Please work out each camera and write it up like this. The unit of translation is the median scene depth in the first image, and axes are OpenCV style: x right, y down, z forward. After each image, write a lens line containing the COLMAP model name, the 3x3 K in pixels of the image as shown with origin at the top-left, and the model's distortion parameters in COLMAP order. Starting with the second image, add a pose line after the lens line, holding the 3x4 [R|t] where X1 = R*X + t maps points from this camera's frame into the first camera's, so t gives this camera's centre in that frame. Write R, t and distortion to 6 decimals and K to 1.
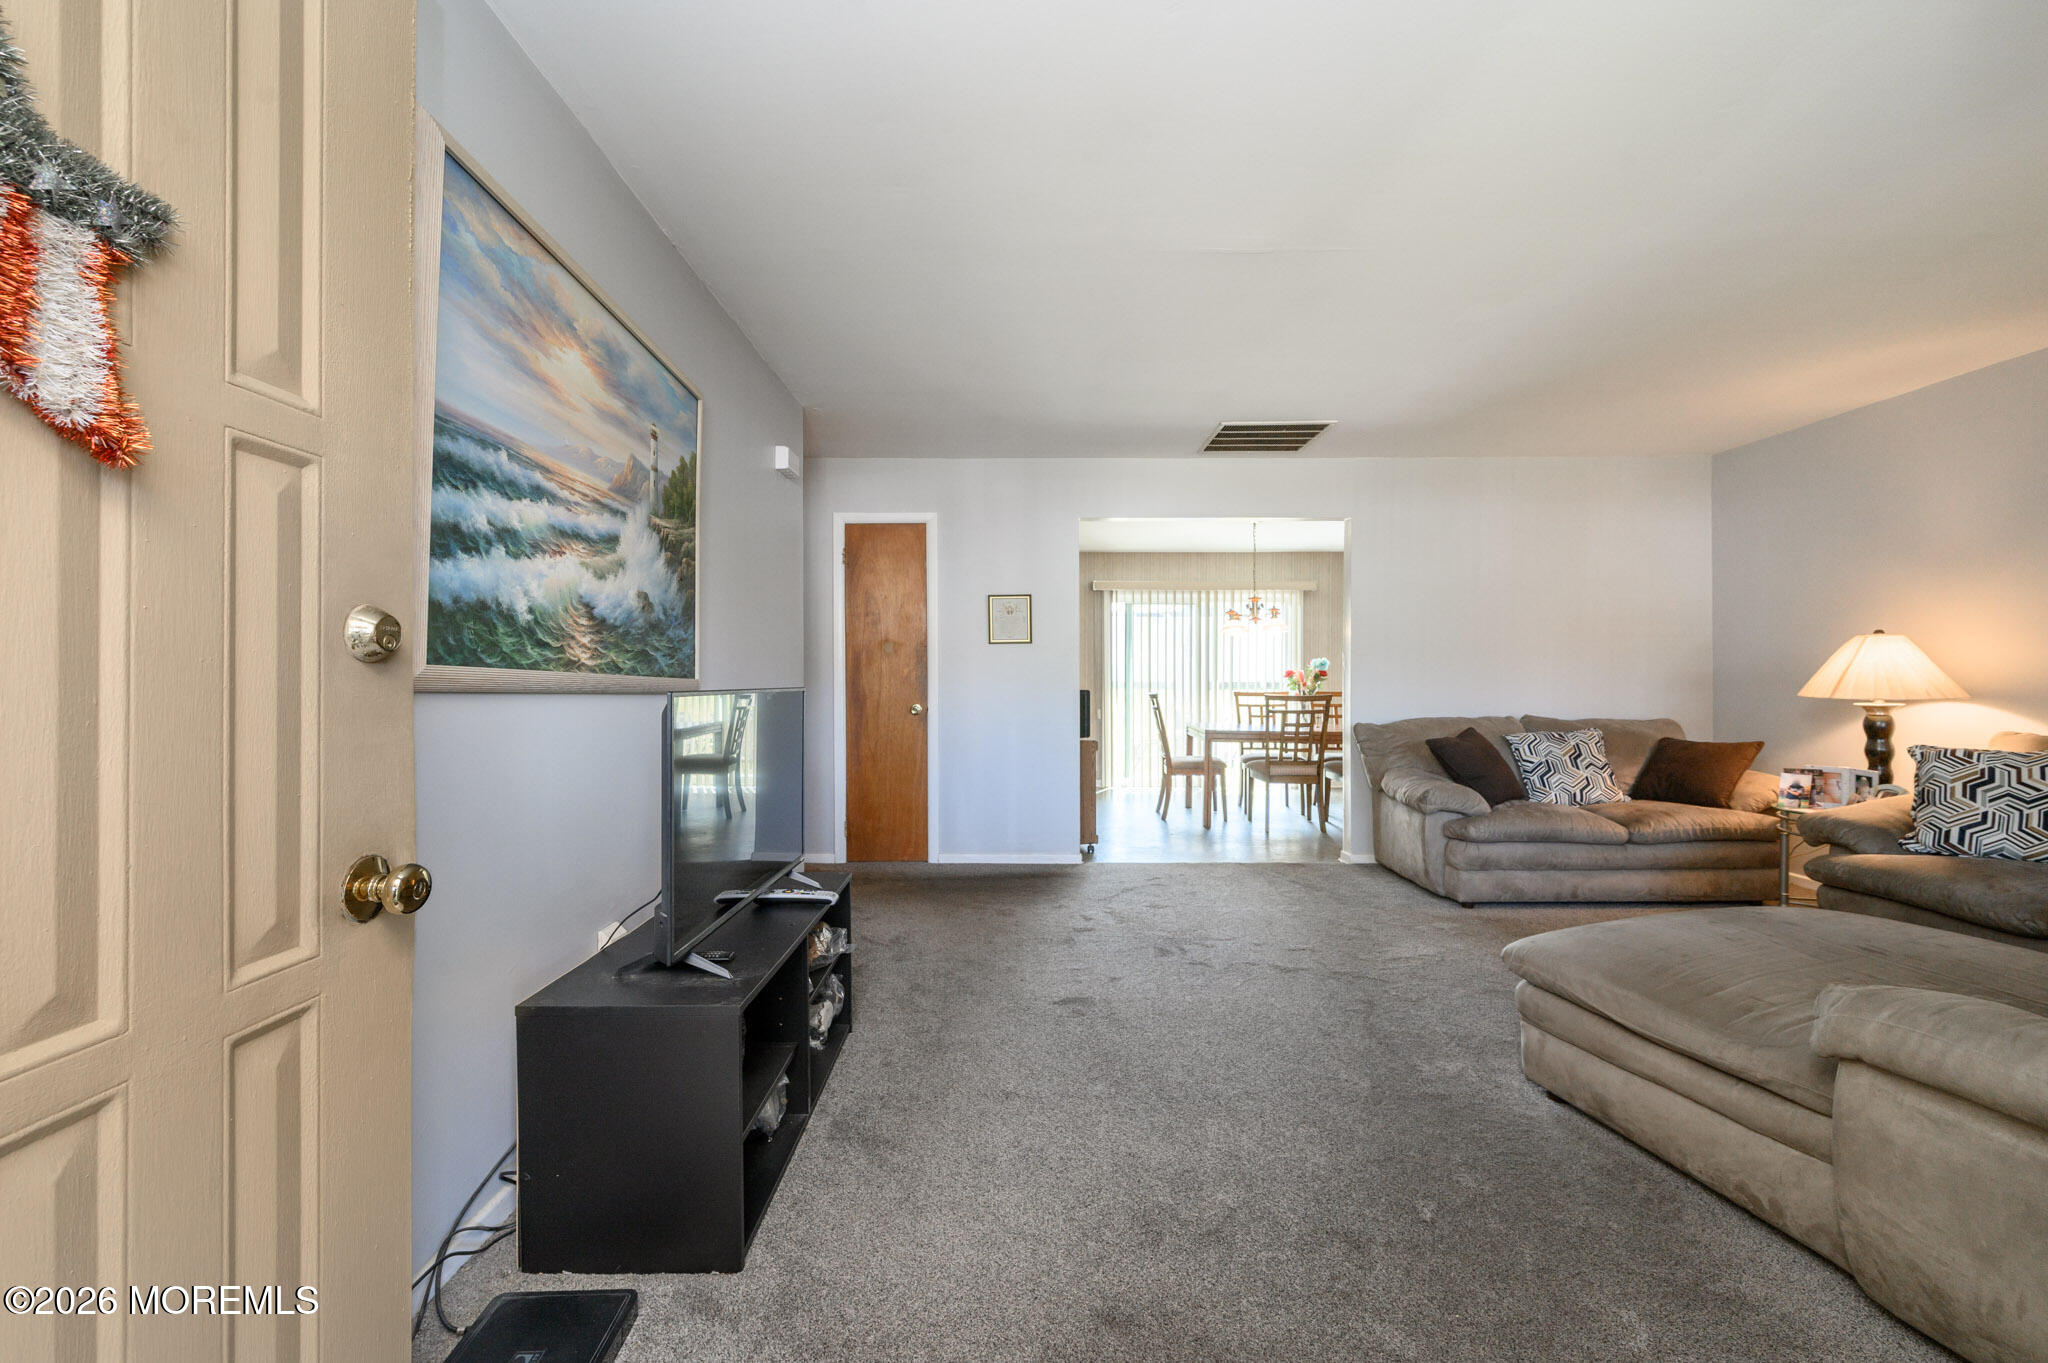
lens RADIAL K [[815.1, 0, 1011.4], [0, 815.1, 680.0], [0, 0, 1]] dist [-0.006912, -0.000154]
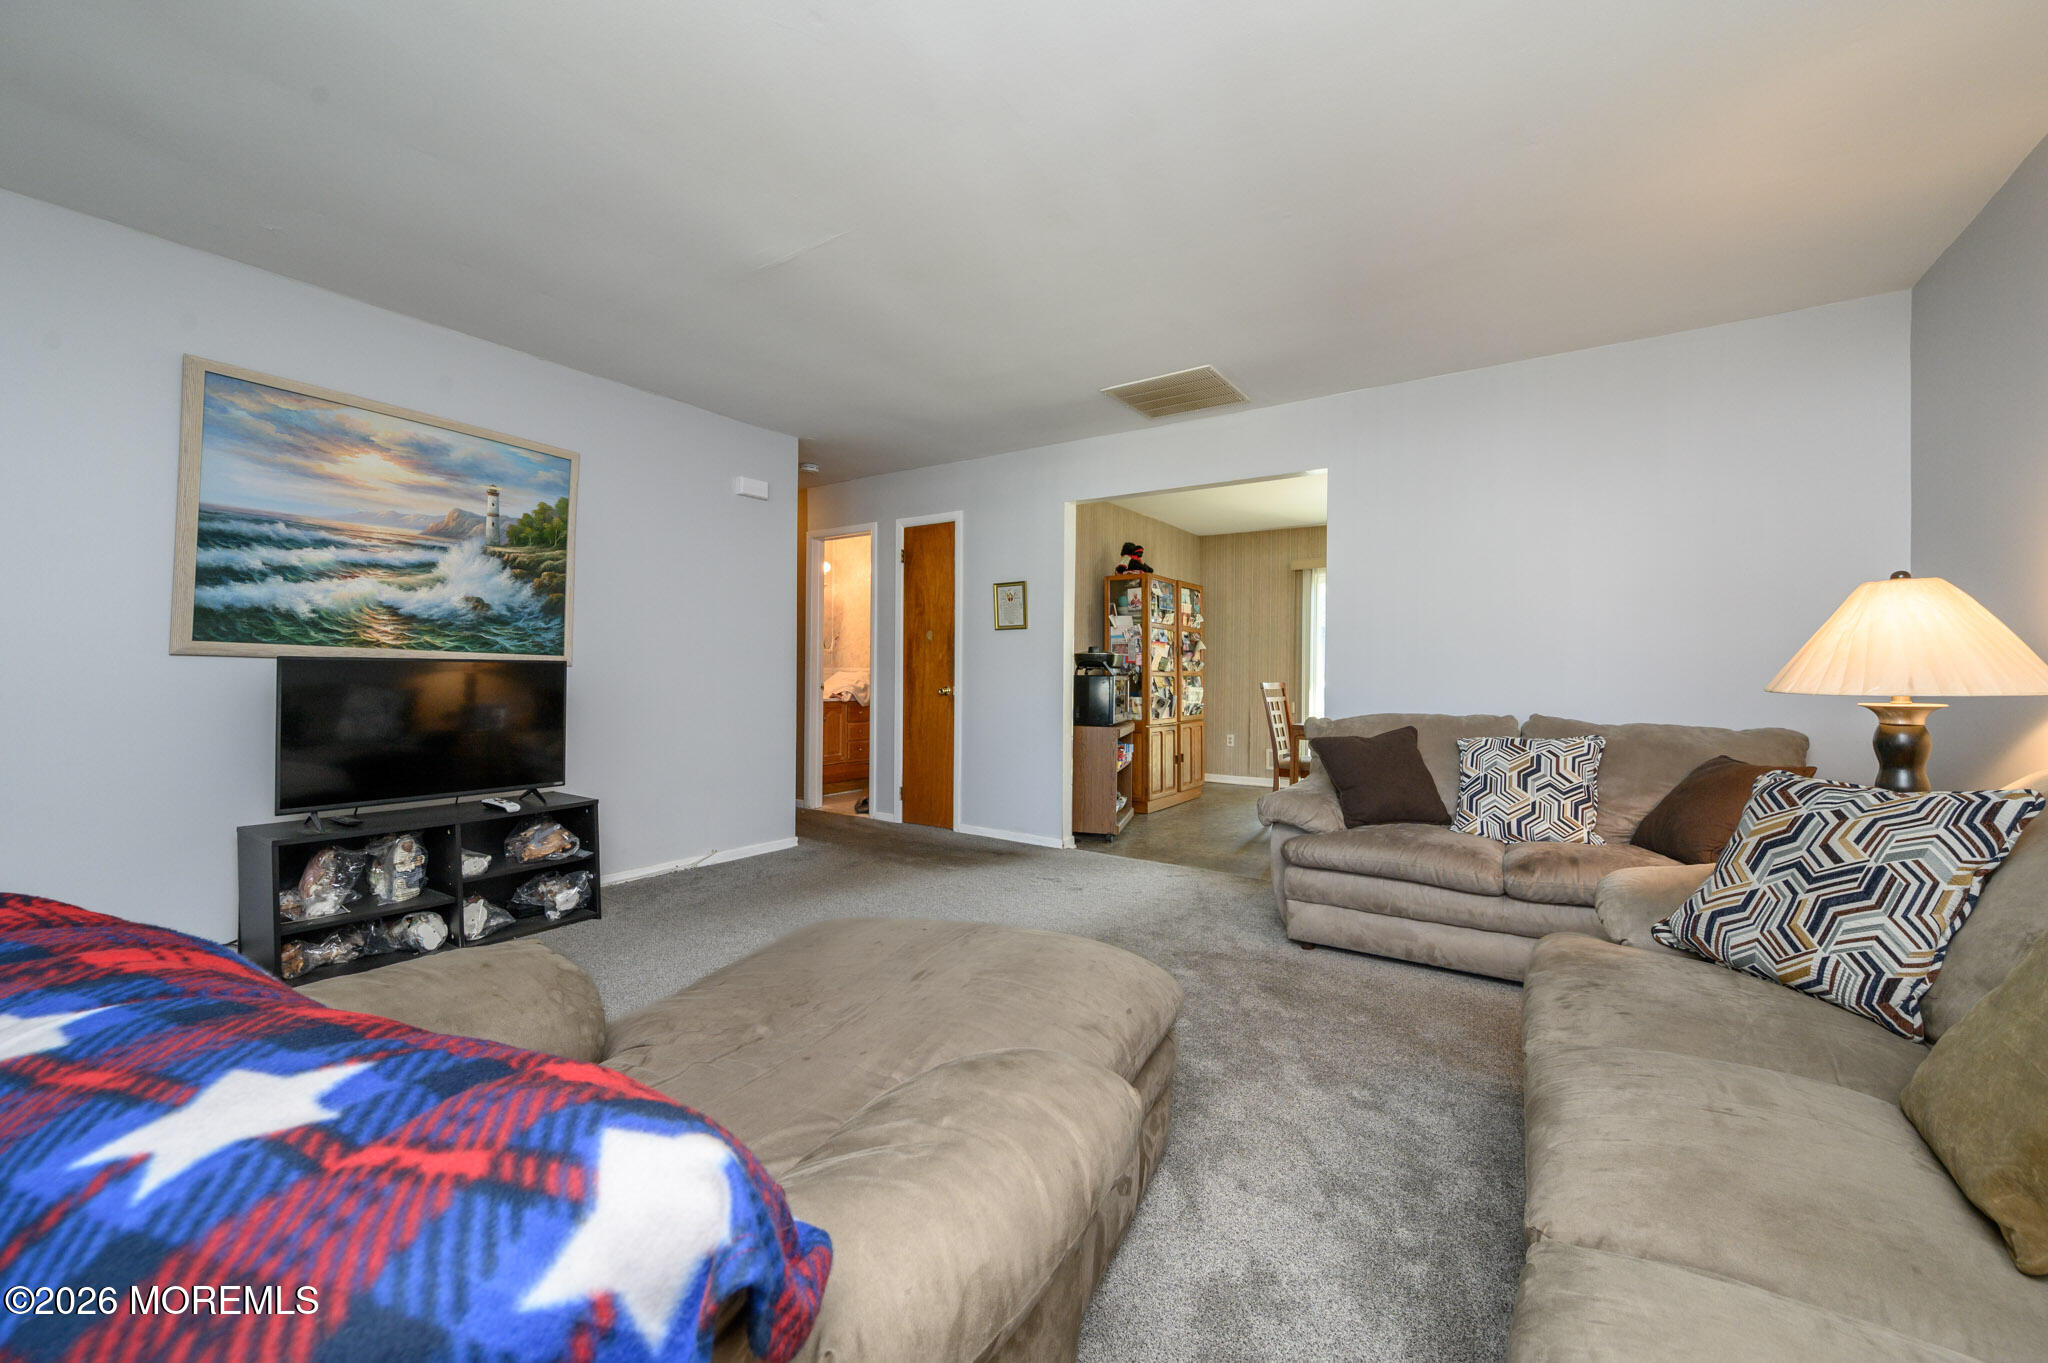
lens RADIAL K [[822.2, 0, 1029.2], [0, 822.2, 667.7], [0, 0, 1]] dist [-0.000134, -0.000034]
pose [[0.835593, 0.006889, -0.549306, 1.577871], [-0.011432, 0.999923, -0.004850, 0.024849], [0.549230, 0.010332, 0.835607, 0.352435]]
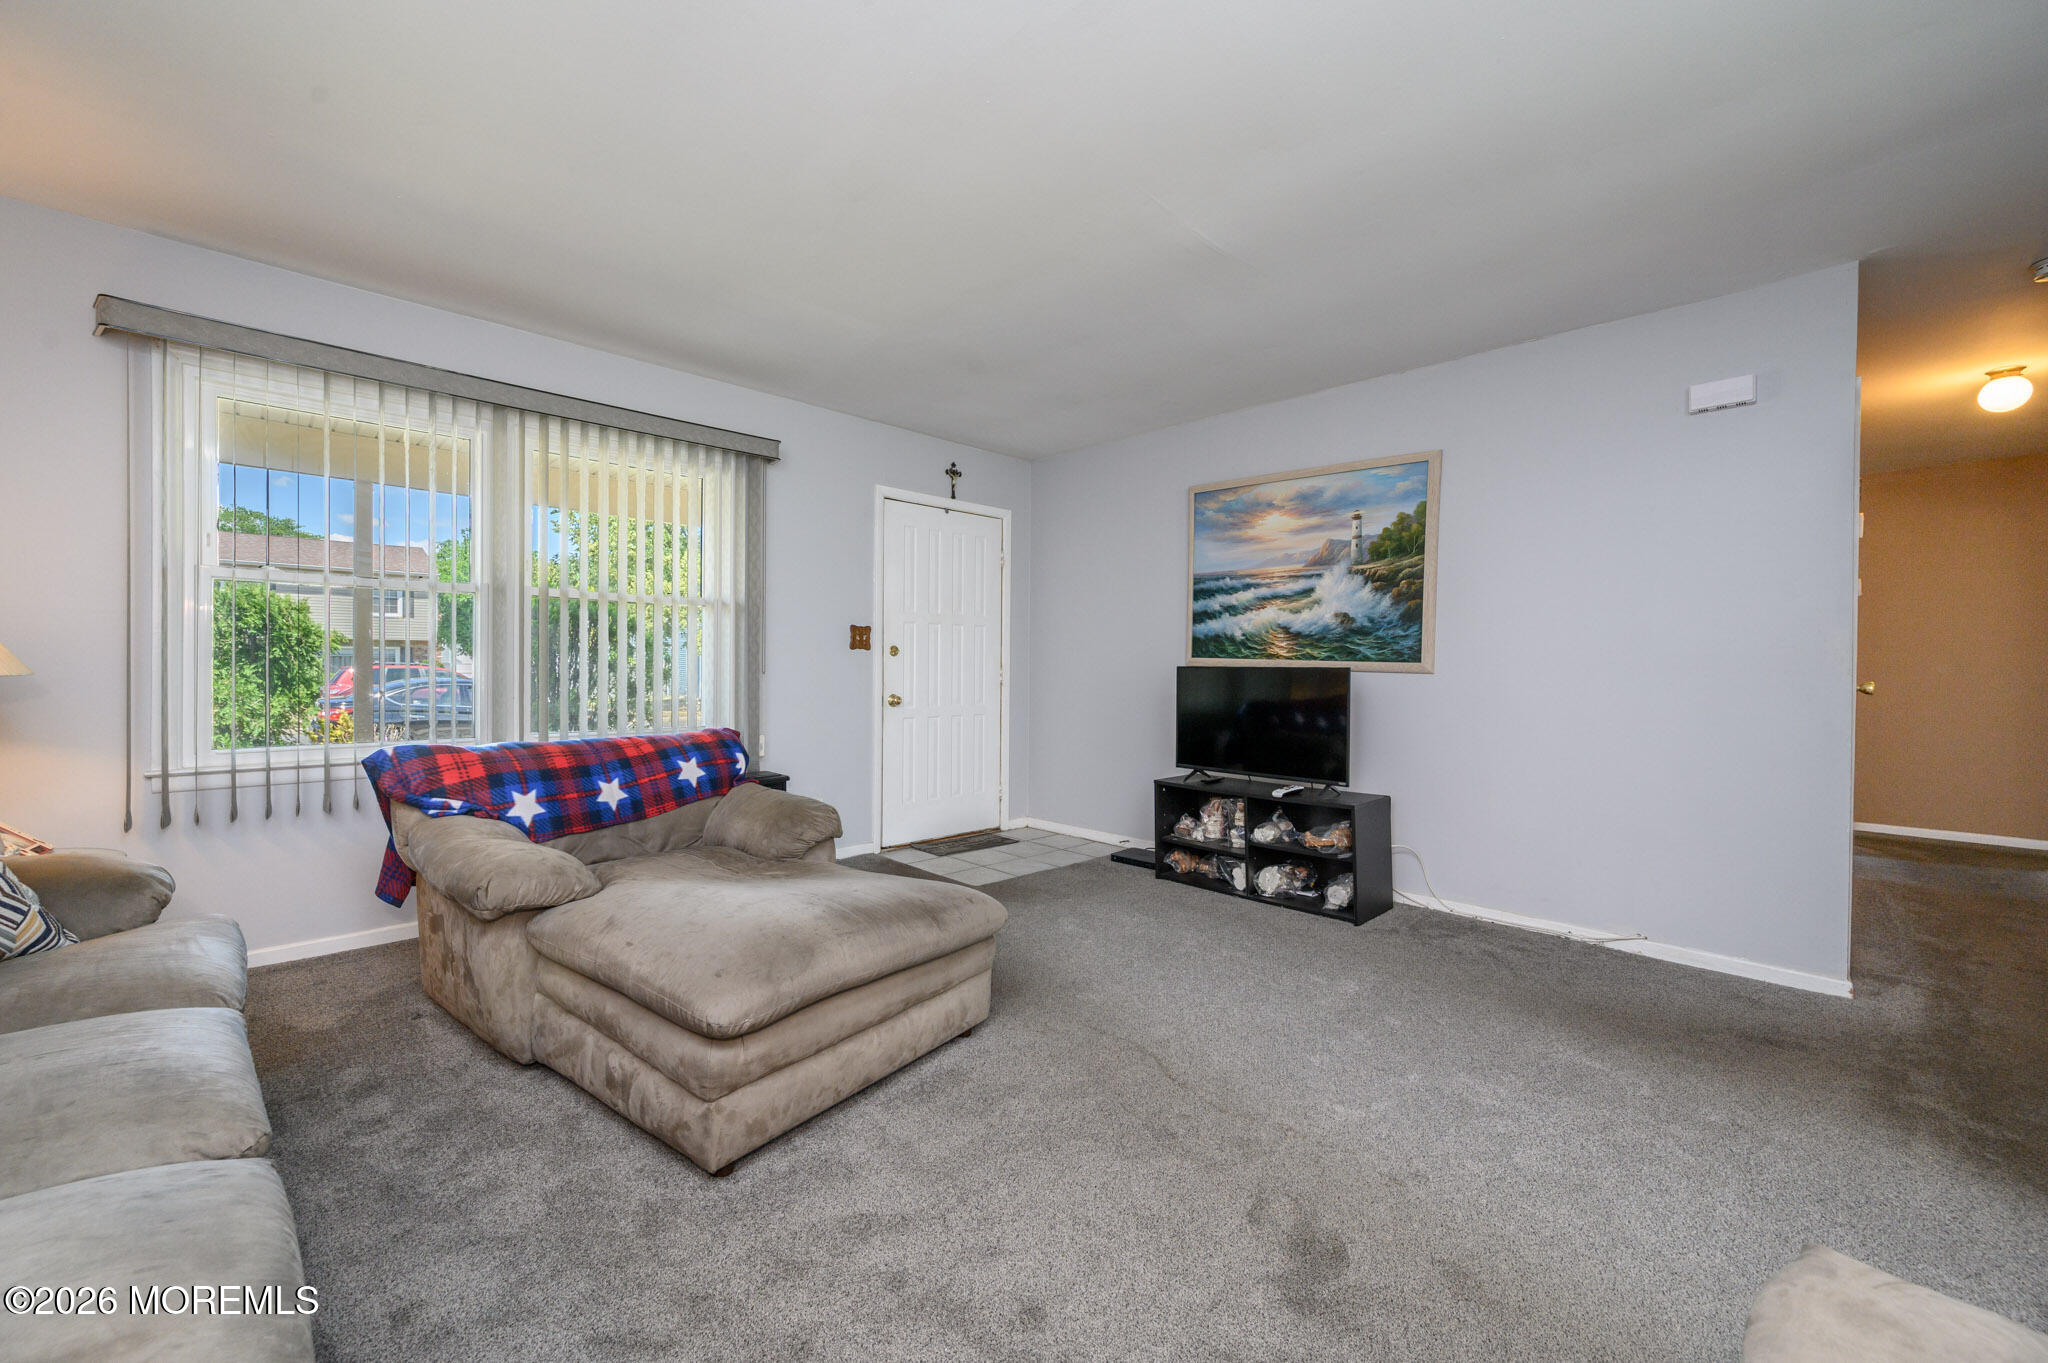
lens RADIAL K [[815.1, 0, 1011.4], [0, 815.1, 680.0], [0, 0, 1]] dist [-0.006912, -0.000154]
pose [[-0.724299, 0.006030, -0.689460, 1.581943], [-0.009233, 0.999787, 0.018444, 0.013231], [0.689424, 0.019725, -0.724089, 2.216273]]
